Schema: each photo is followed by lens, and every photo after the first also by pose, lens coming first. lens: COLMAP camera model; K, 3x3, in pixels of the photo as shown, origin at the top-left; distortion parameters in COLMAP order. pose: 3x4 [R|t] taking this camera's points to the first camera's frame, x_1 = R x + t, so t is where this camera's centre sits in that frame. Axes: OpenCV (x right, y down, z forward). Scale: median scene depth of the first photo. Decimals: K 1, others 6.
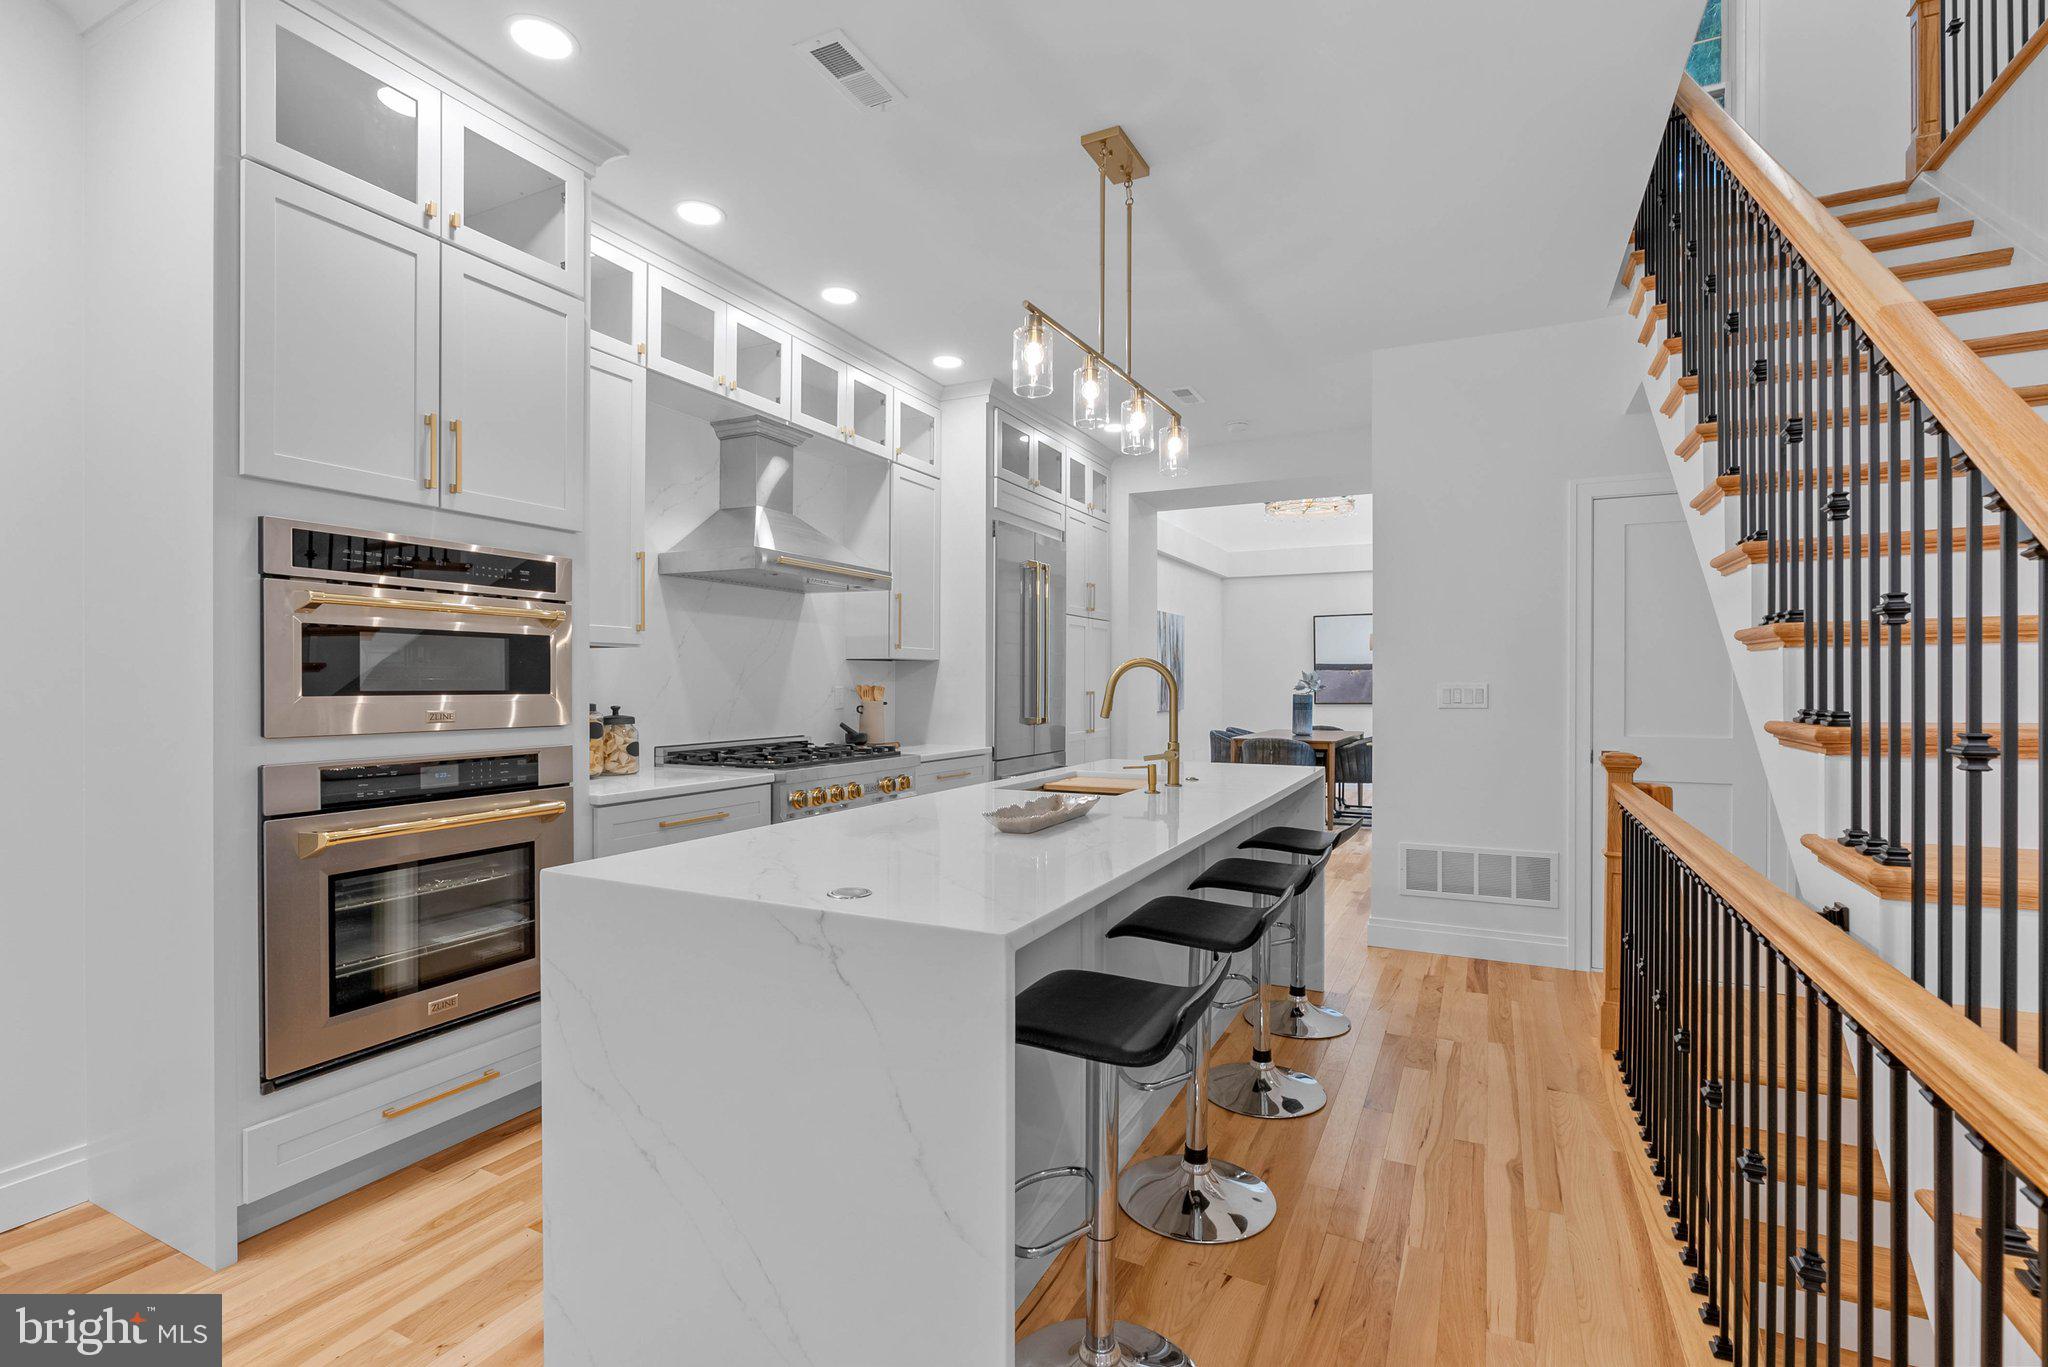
lens RADIAL K [[945.6, 0, 1024.7], [0, 945.6, 683.6], [0, 0, 1]] dist [-0.010159, 0.002497]
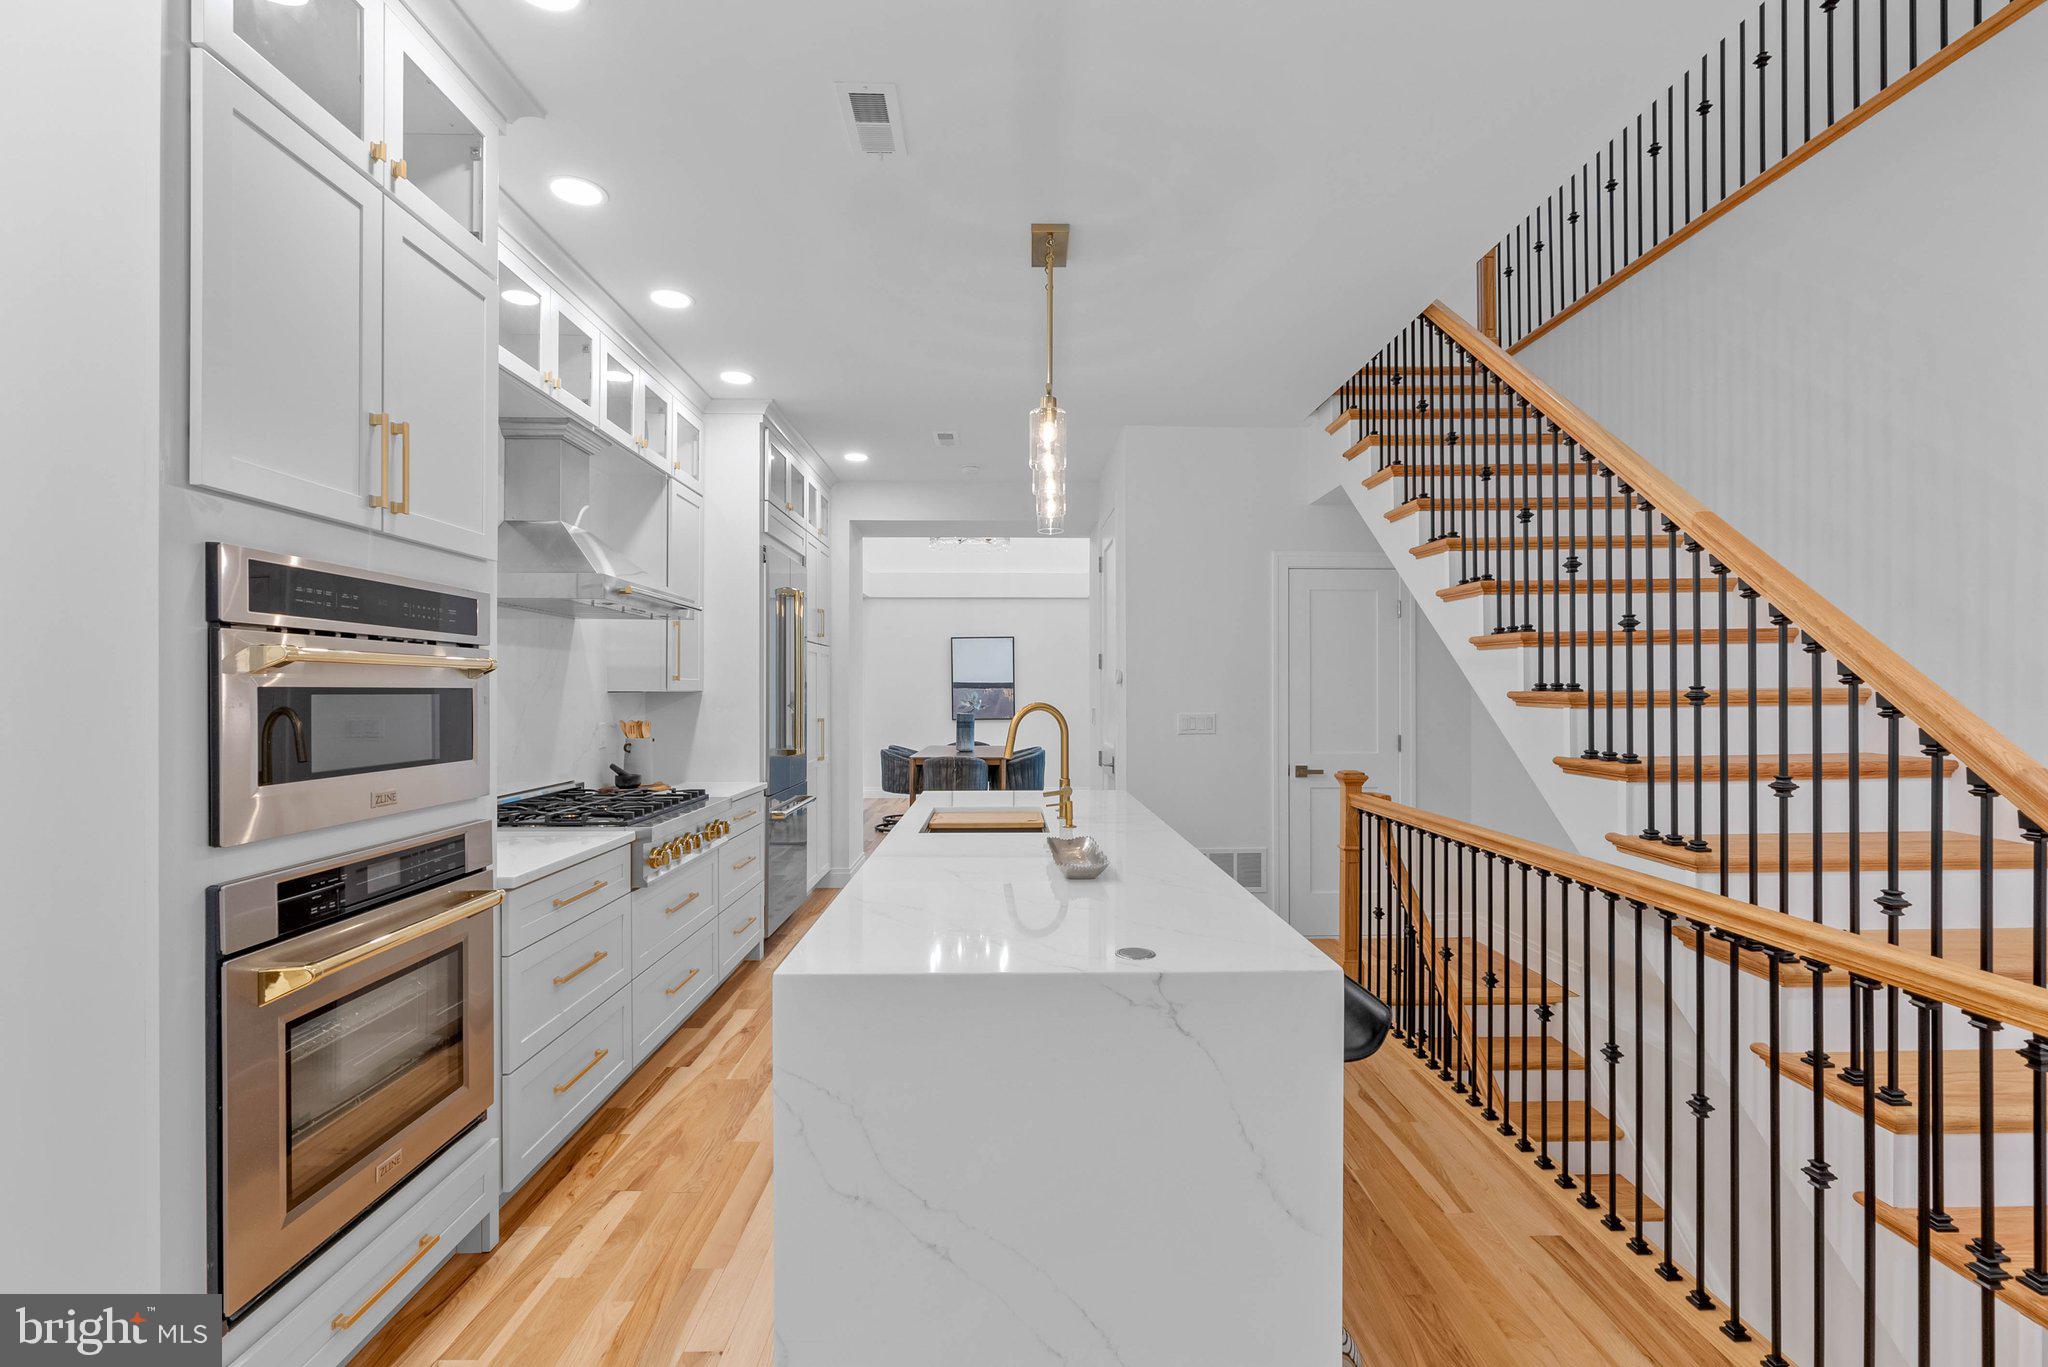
lens RADIAL K [[945.6, 0, 1041.9], [0, 945.6, 686.8], [0, 0, 1]] dist [-0.010159, 0.002497]
pose [[0.881656, 0.000303, 0.471893, -0.473287], [0.001860, 0.999990, -0.004116, -0.049887], [-0.471889, 0.004507, 0.881646, 0.048370]]
